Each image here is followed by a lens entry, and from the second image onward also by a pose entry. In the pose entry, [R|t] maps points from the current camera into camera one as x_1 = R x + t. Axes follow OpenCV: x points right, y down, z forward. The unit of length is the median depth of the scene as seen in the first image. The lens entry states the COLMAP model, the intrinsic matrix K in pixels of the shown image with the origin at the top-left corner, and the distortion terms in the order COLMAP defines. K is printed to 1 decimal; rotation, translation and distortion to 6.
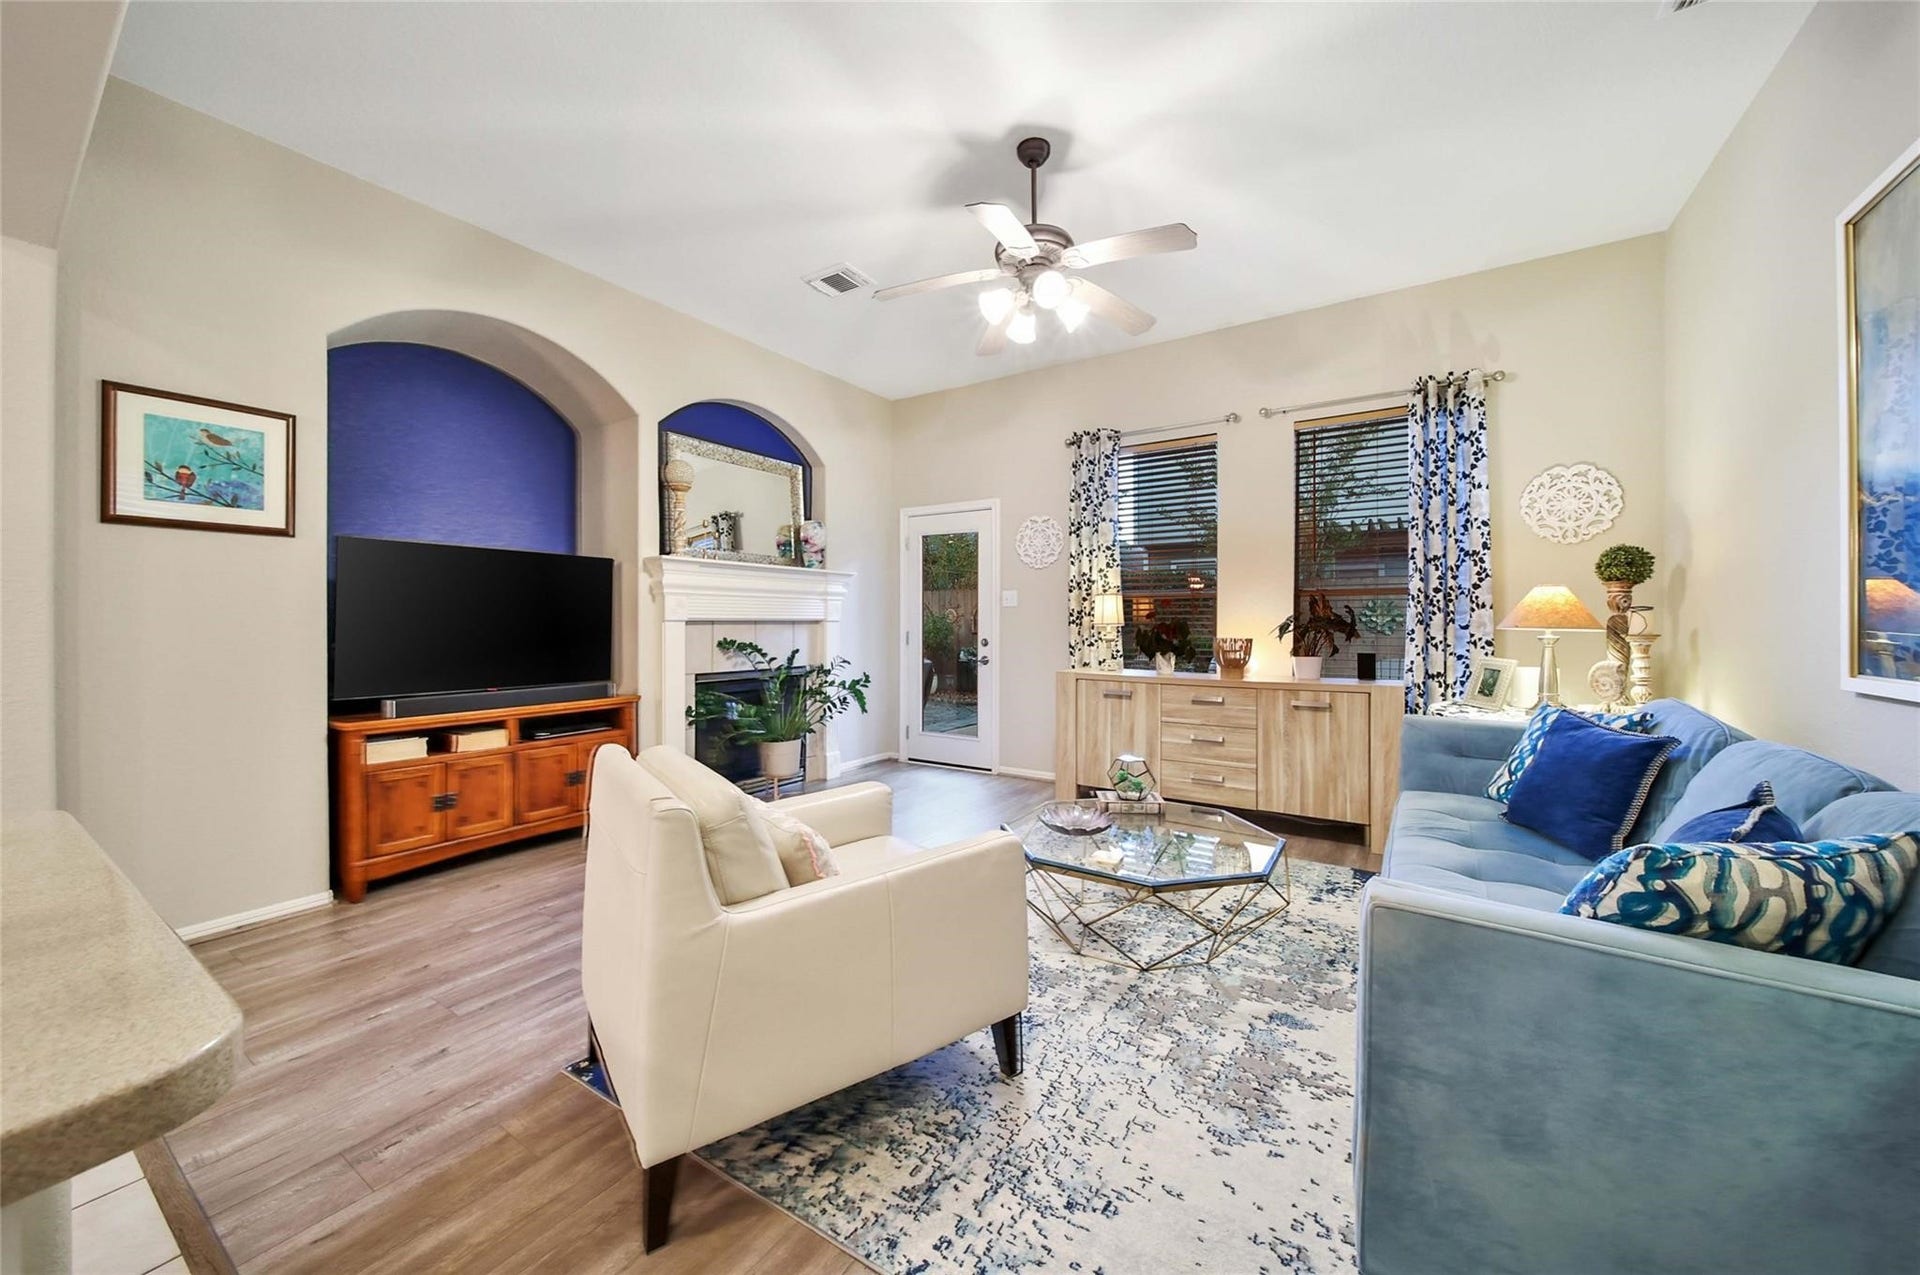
lens RADIAL K [[688.5, 0, 973.3], [0, 688.5, 624.9], [0, 0, 1]] dist [0.001574, -0.001662]
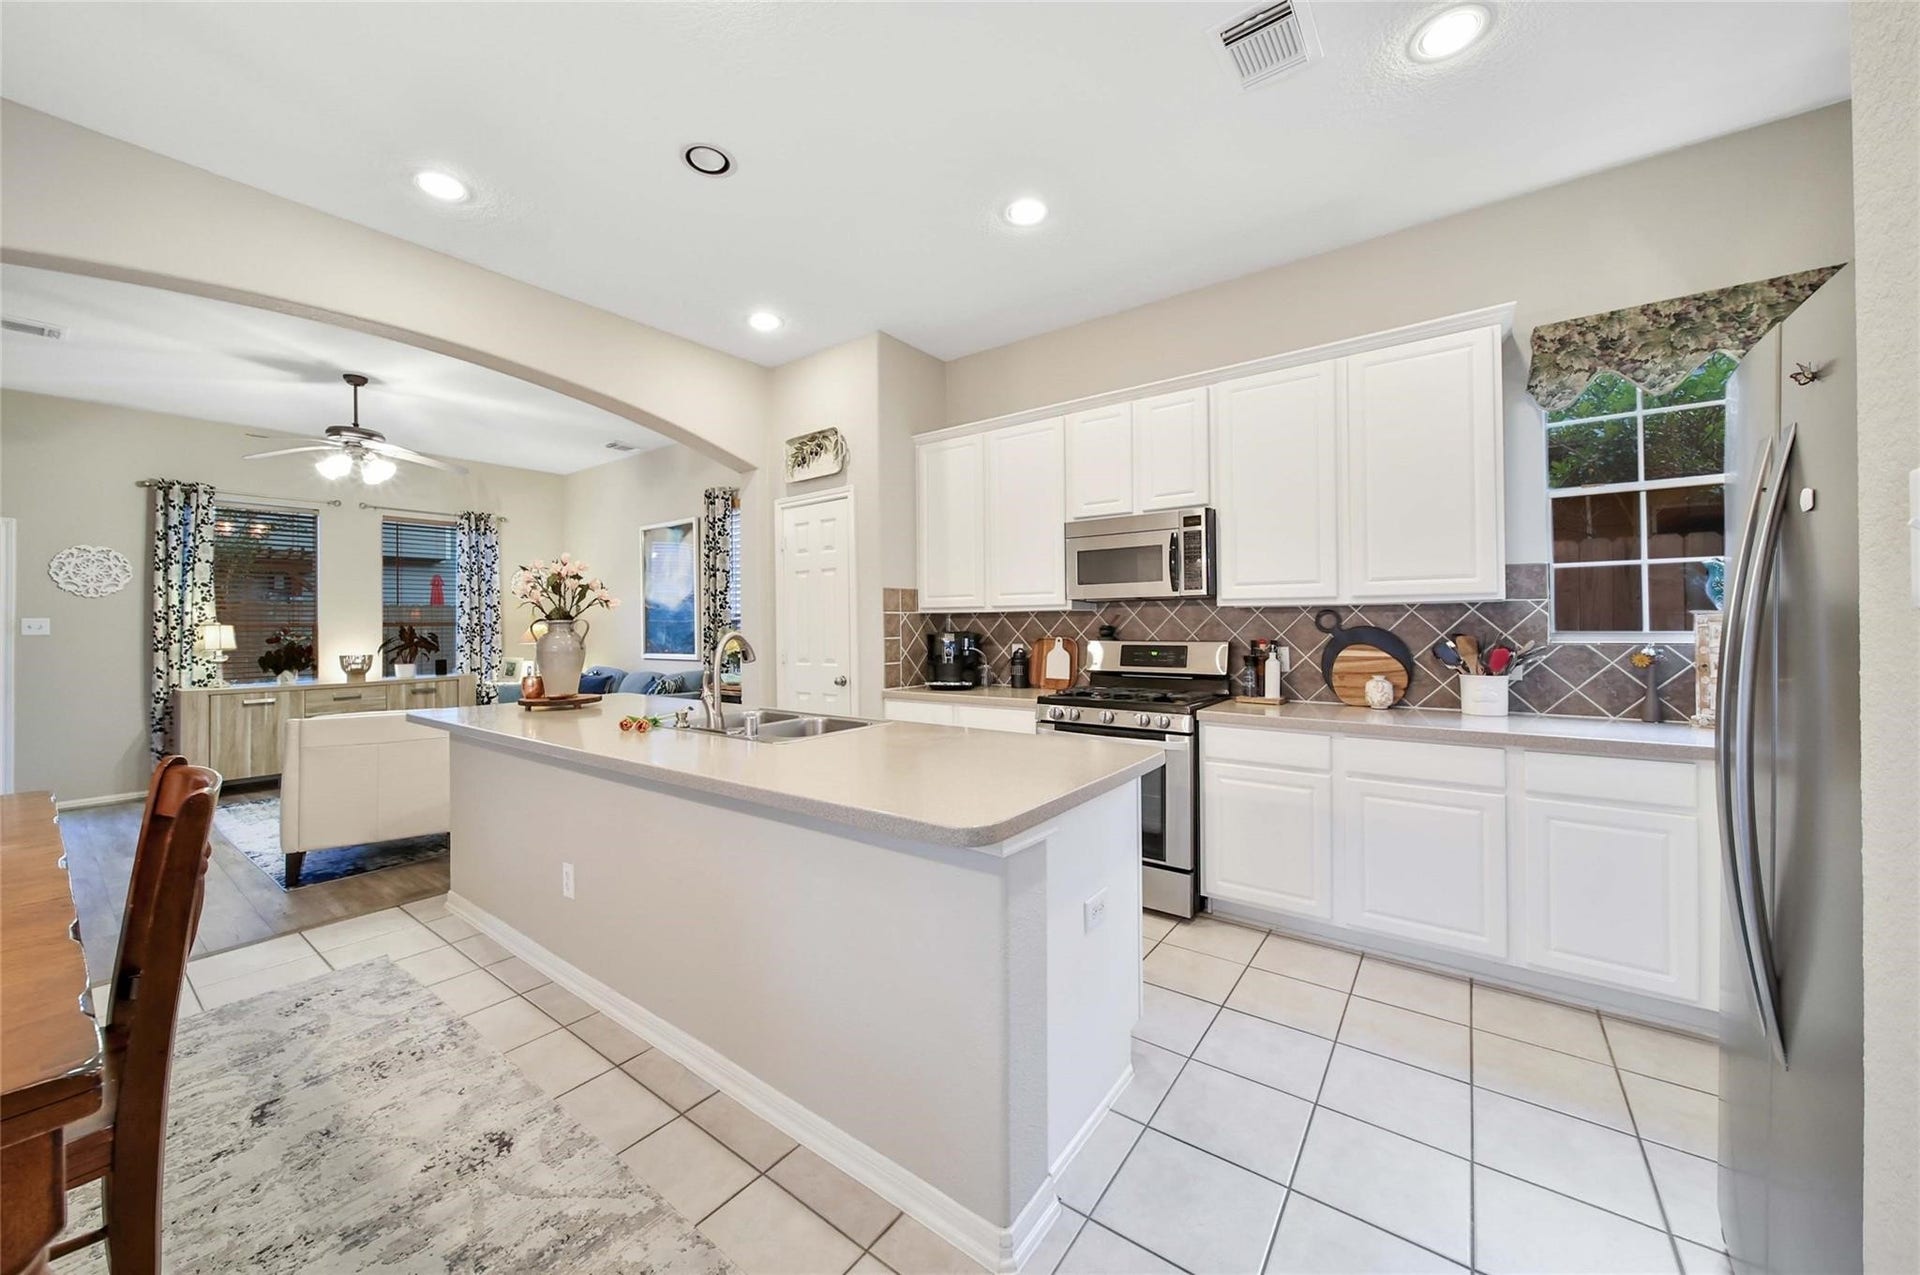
lens RADIAL K [[688.5, 0, 964.3], [0, 688.5, 617.1], [0, 0, 1]] dist [0.001574, -0.001662]
pose [[0.070908, 0.009472, 0.997438, -1.127590], [0.017723, 0.999785, -0.010754, -0.026227], [-0.997325, 0.018440, 0.070725, -0.481301]]
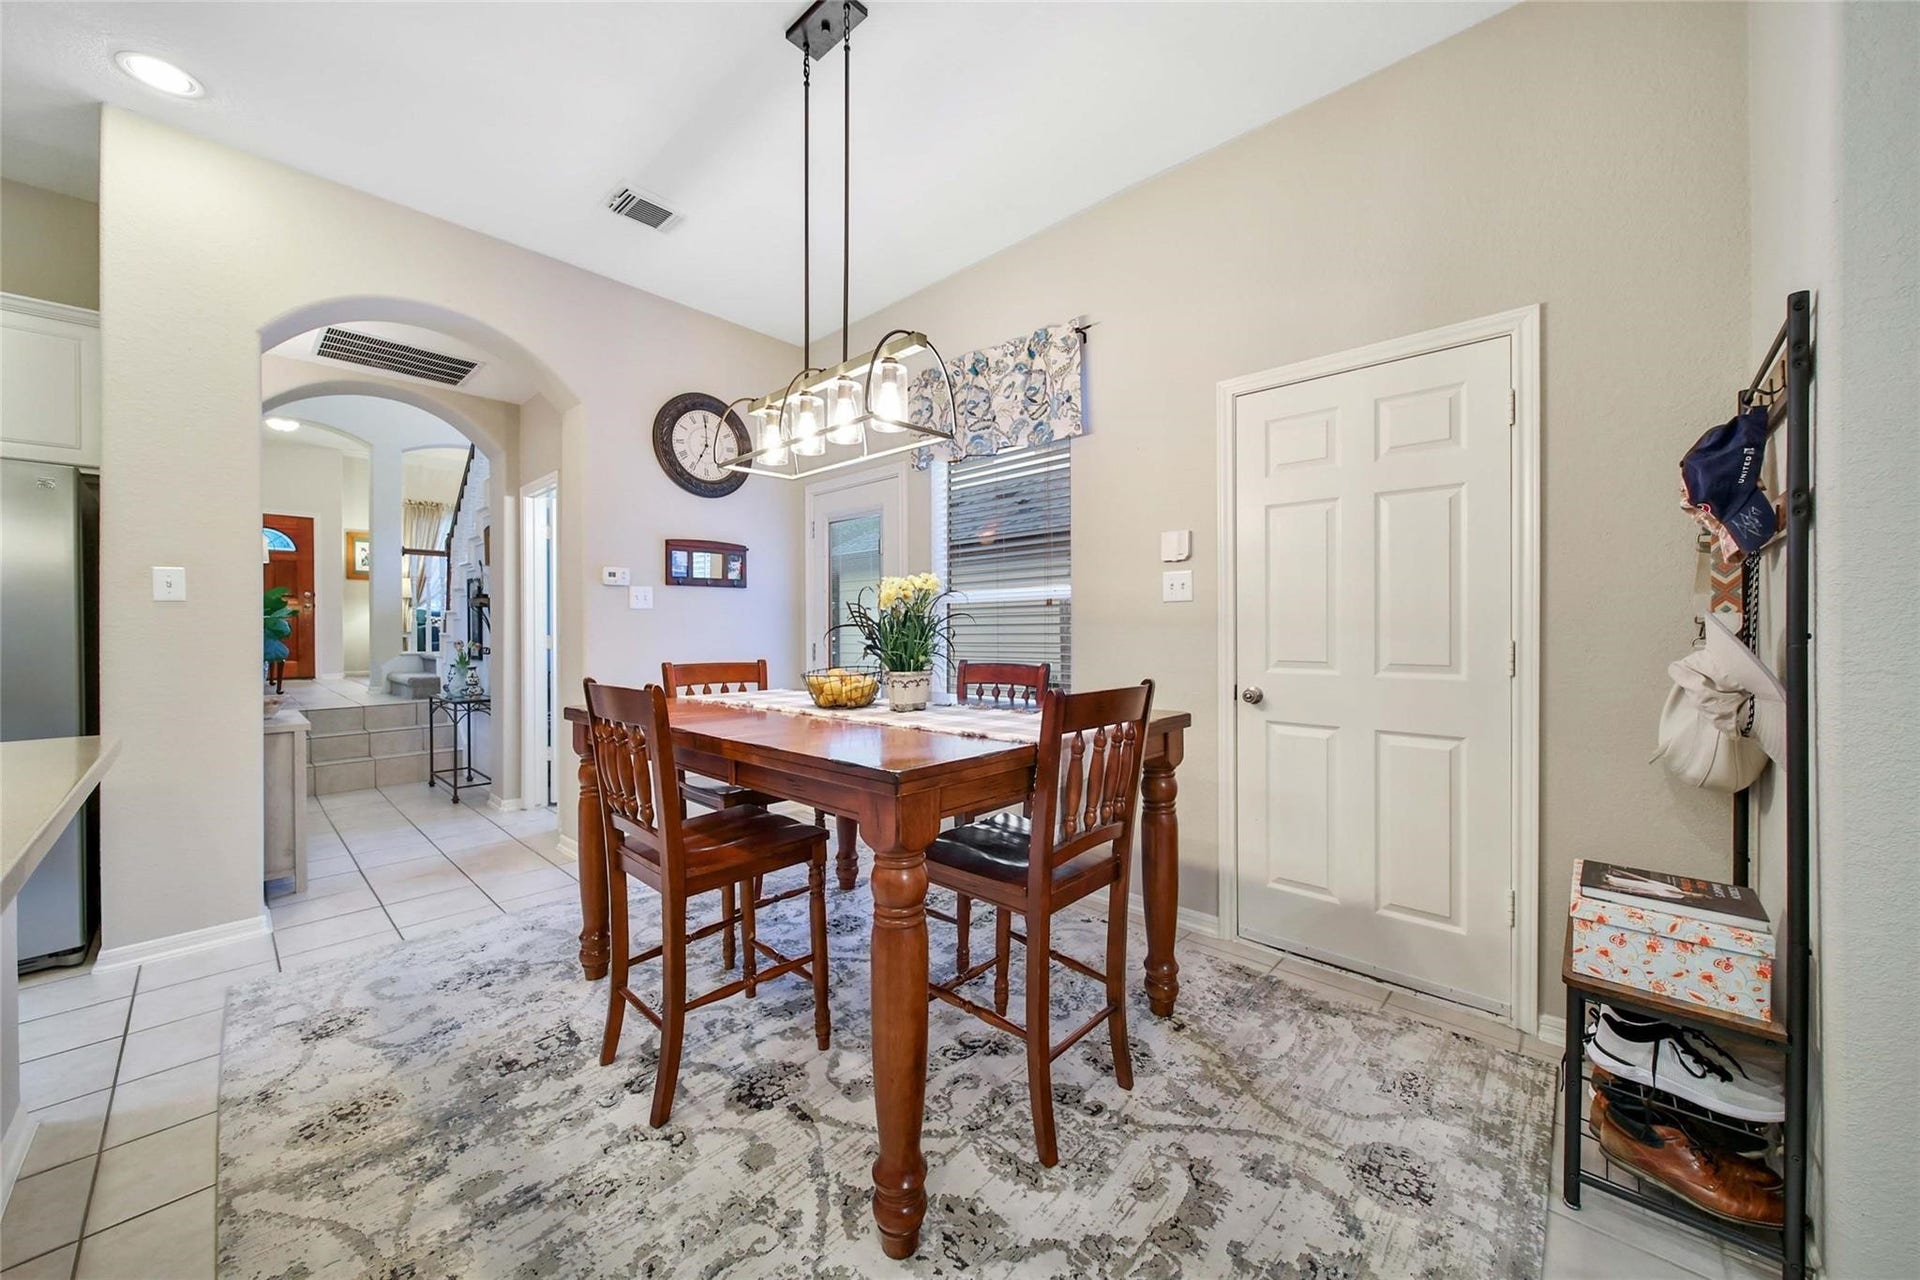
lens RADIAL K [[688.5, 0, 961.5], [0, 688.5, 629.9], [0, 0, 1]] dist [0.001574, -0.001662]
pose [[-0.179815, 0.000871, -0.983700, -0.429513], [-0.003232, 0.999994, 0.001476, -0.002970], [0.983695, 0.003445, -0.179811, 0.199559]]
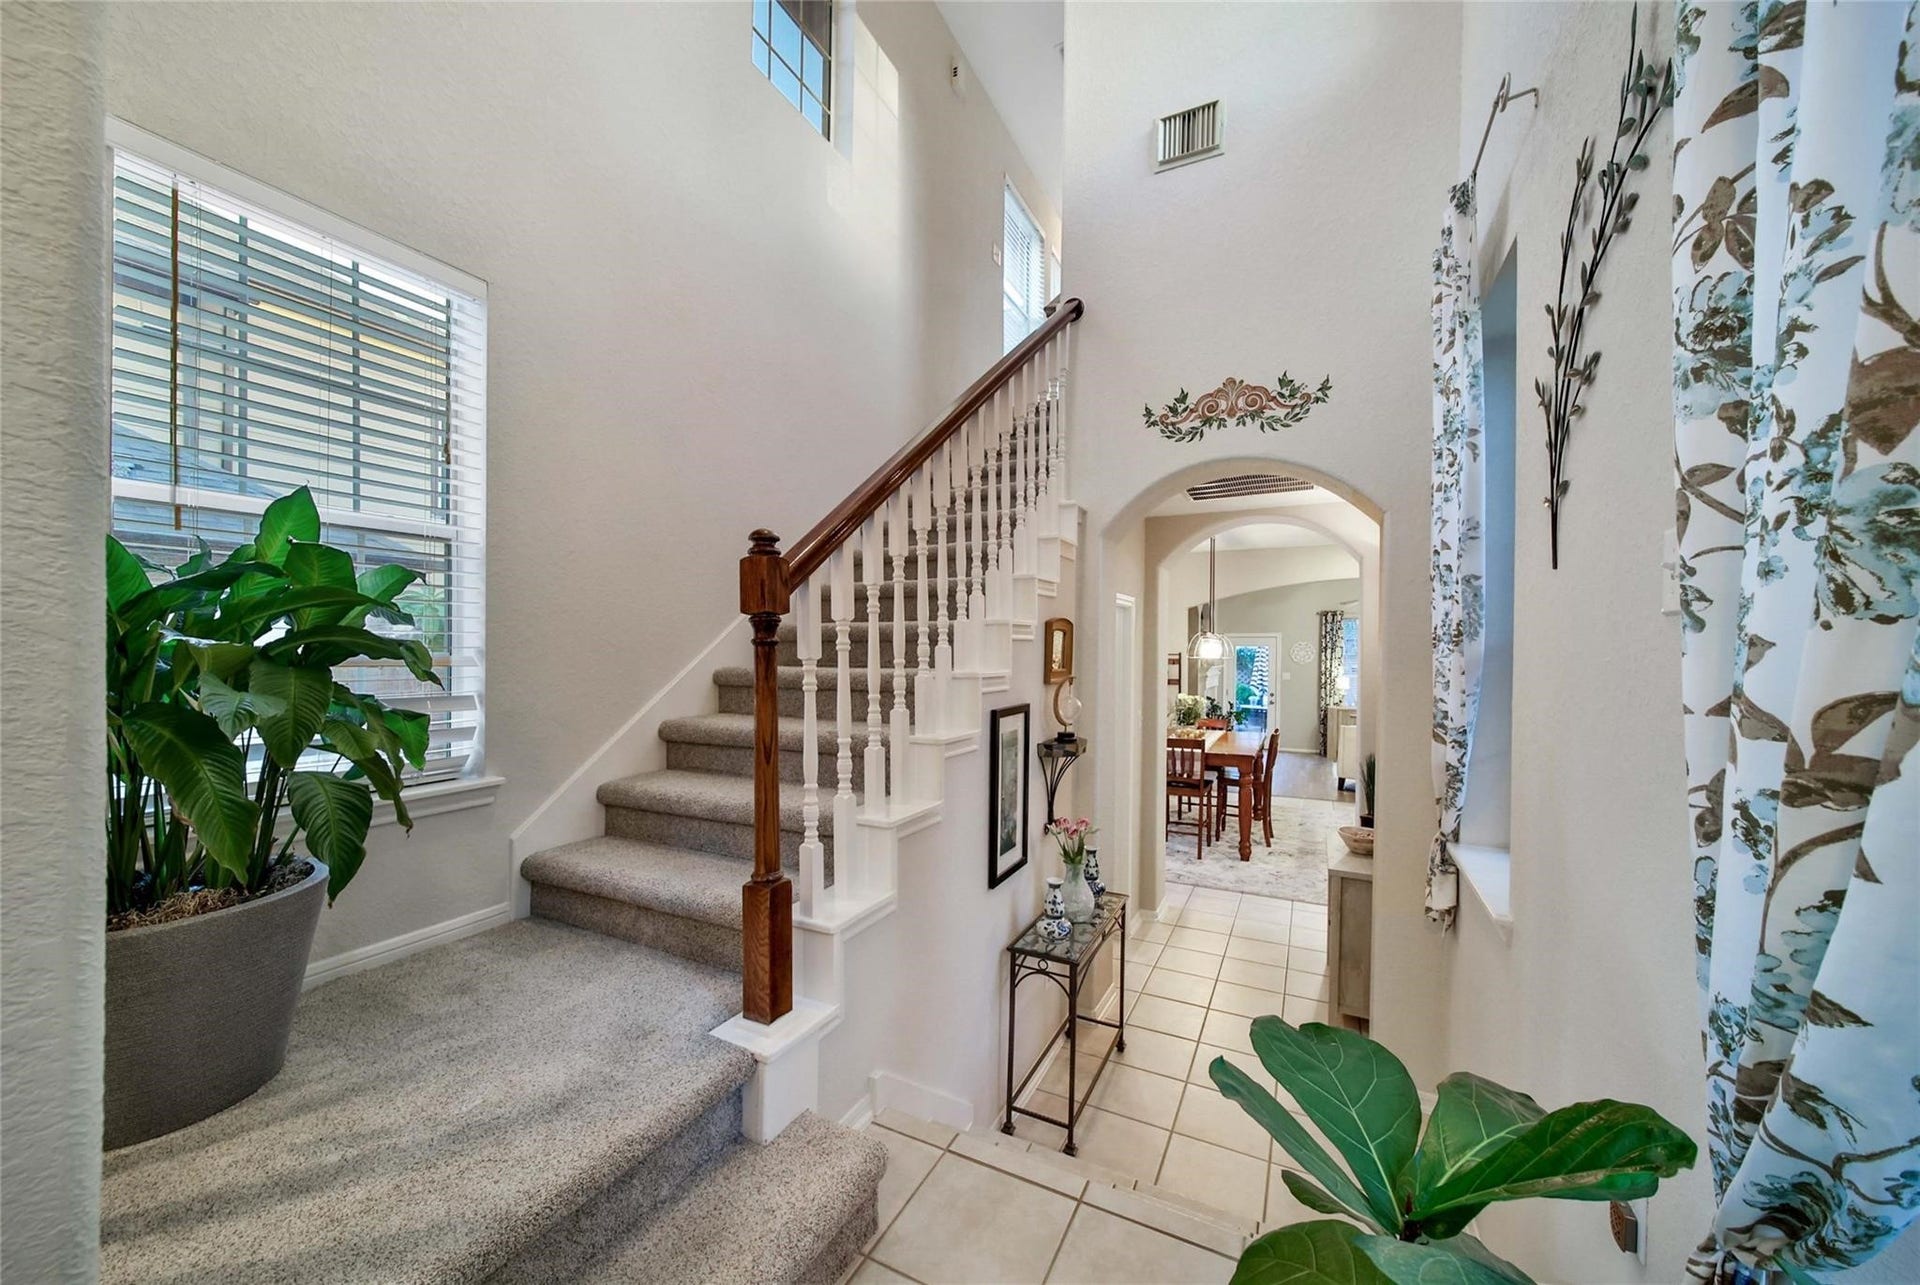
lens RADIAL K [[688.5, 0, 962.1], [0, 688.5, 651.8], [0, 0, 1]] dist [0.001574, -0.001662]
pose [[0.996078, 0.005452, 0.088315, -1.759925], [-0.005364, 0.999985, -0.001241, -0.159379], [-0.088321, 0.000762, 0.996092, -1.732385]]
